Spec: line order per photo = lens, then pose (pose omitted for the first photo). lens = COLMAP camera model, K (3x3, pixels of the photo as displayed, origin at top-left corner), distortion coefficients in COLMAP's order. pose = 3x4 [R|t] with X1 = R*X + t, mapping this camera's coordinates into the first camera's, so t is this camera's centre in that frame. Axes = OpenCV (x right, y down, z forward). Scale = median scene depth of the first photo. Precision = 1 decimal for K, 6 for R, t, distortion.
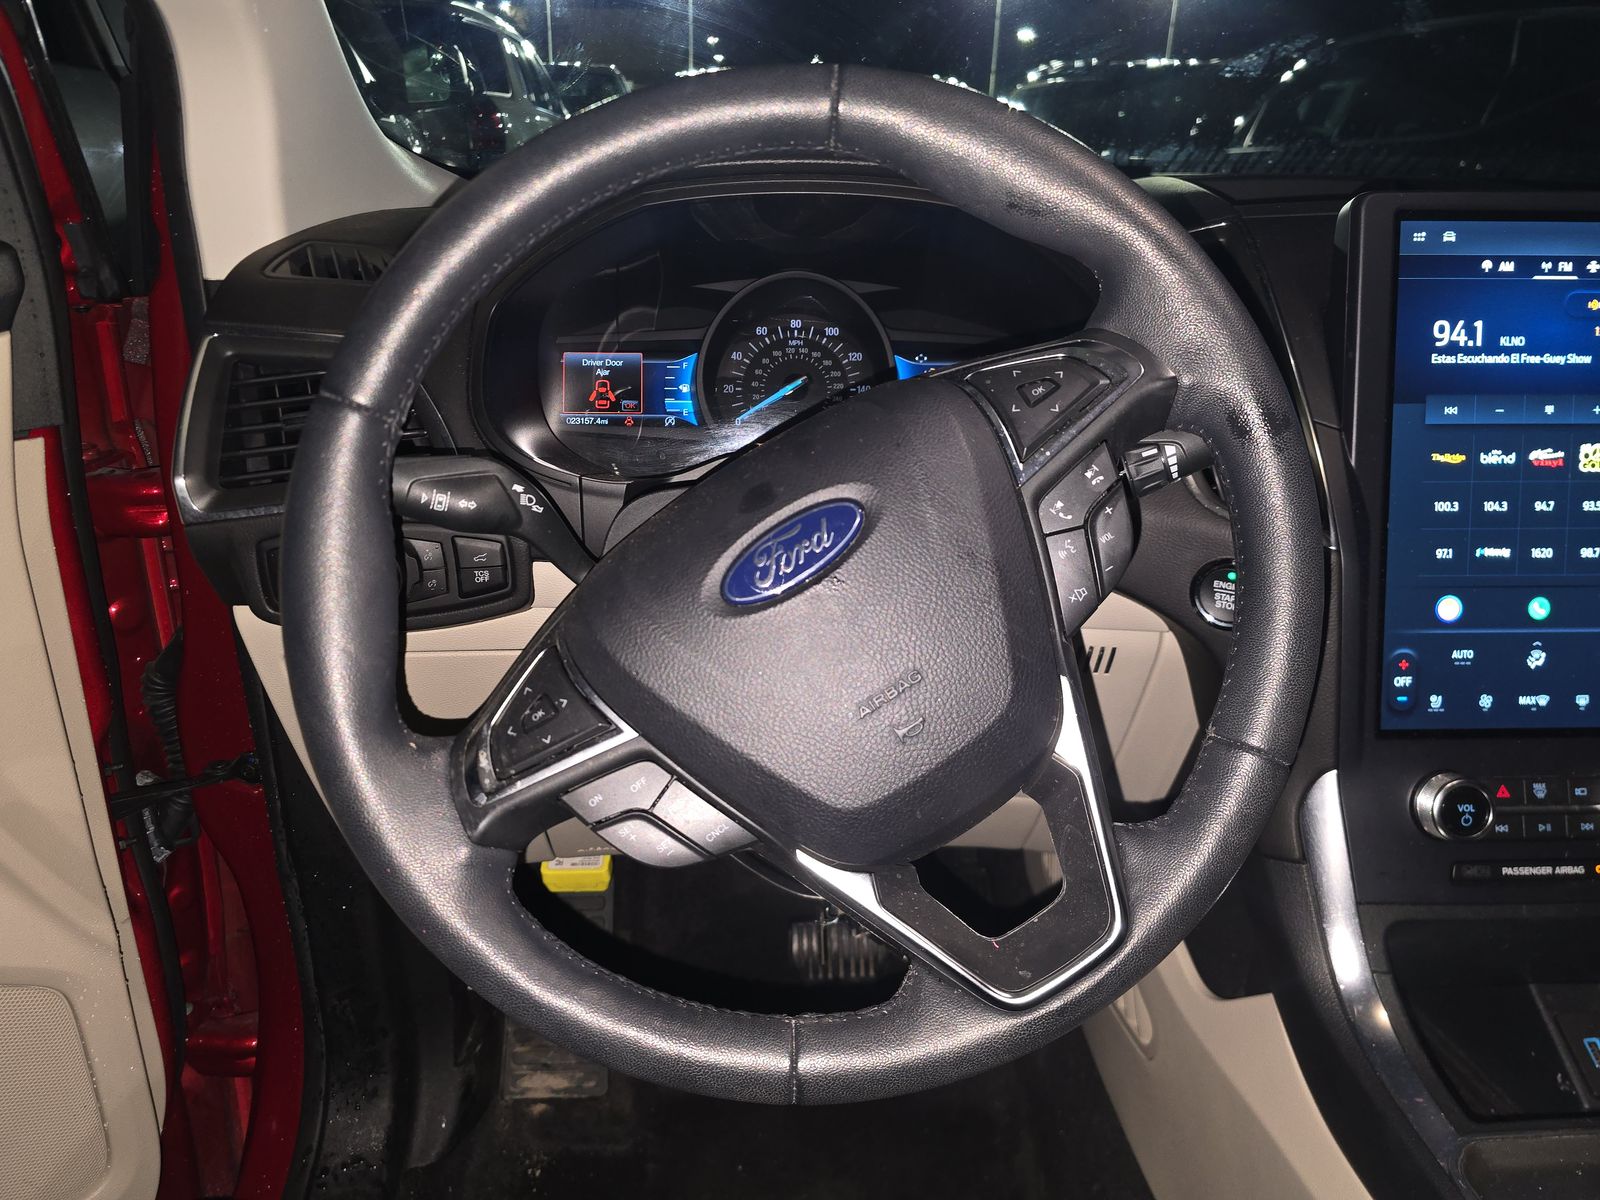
lens RADIAL K [[1073.2, 0, 786.2], [0, 1073.2, 607.3], [0, 0, 1]] dist [0.033055, -0.035156]
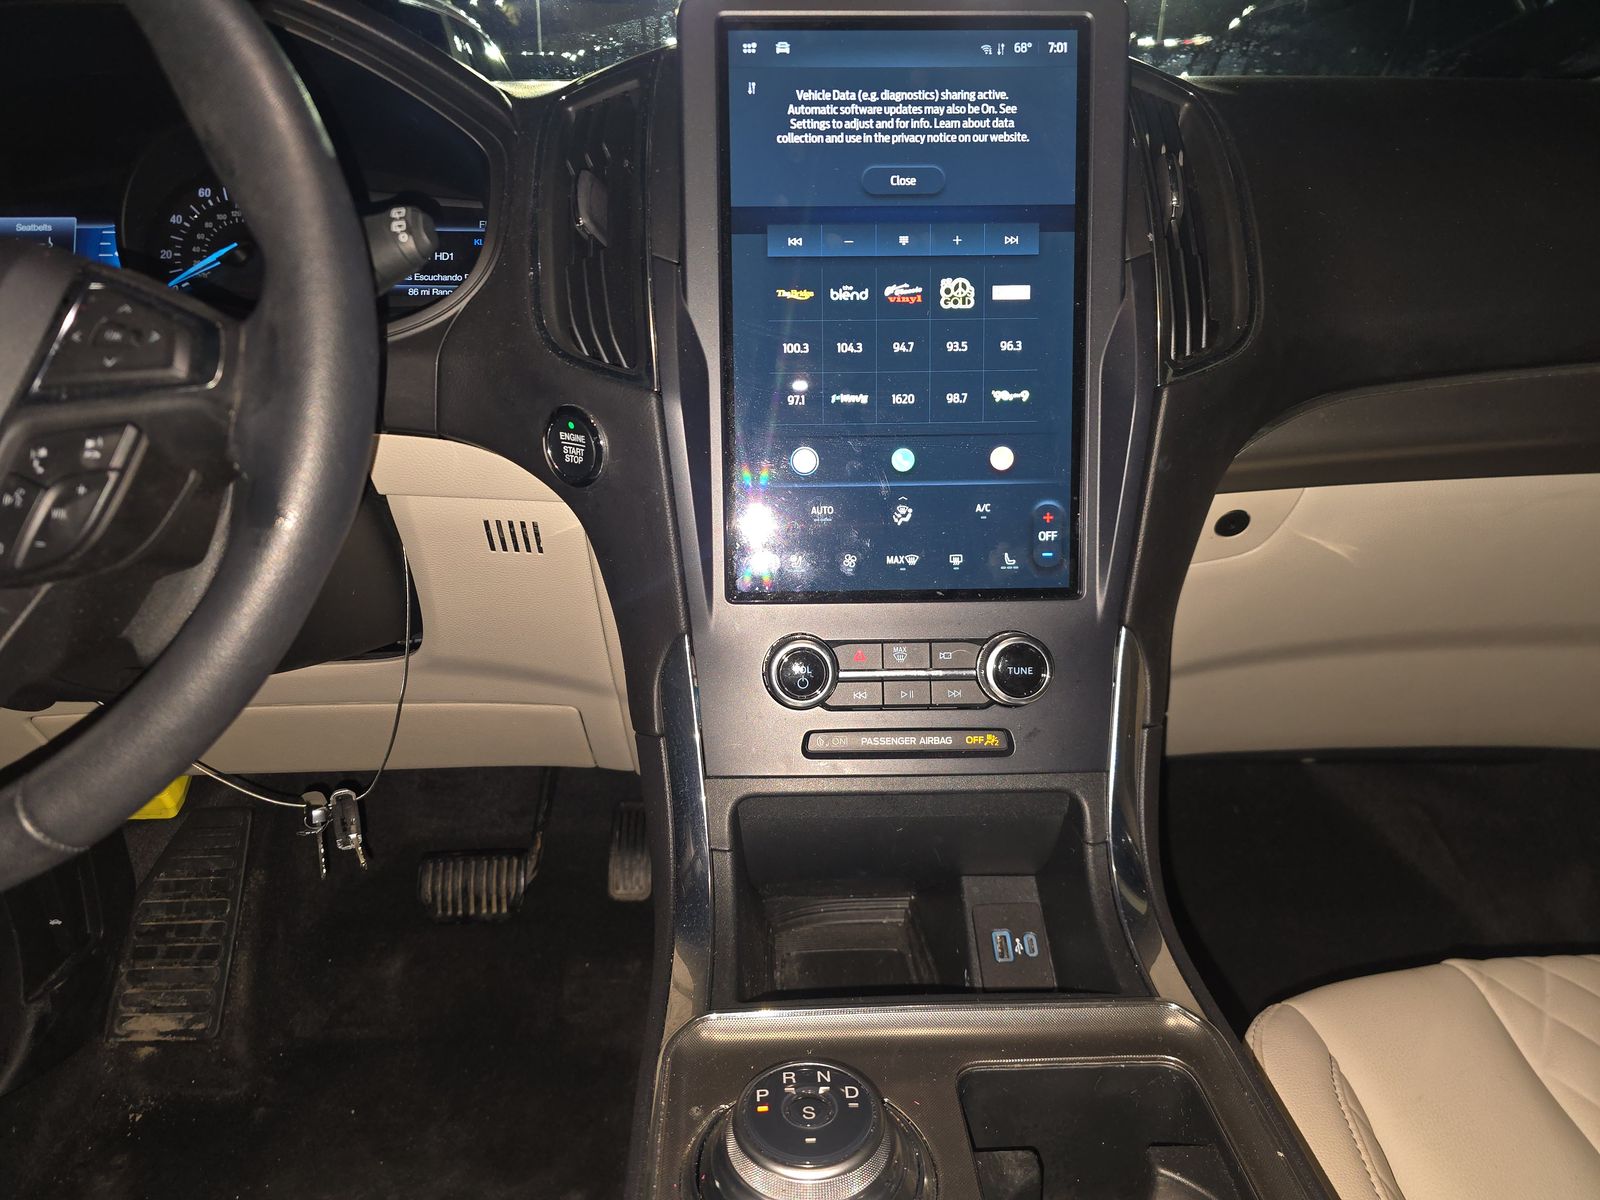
lens RADIAL K [[1073.2, 0, 800.4], [0, 1073.2, 609.8], [0, 0, 1]] dist [0.033055, -0.035156]
pose [[0.999986, -0.004852, 0.001981, 0.497714], [0.004840, 0.999970, 0.005982, 0.101515], [-0.002010, -0.005973, 0.999980, 0.066686]]
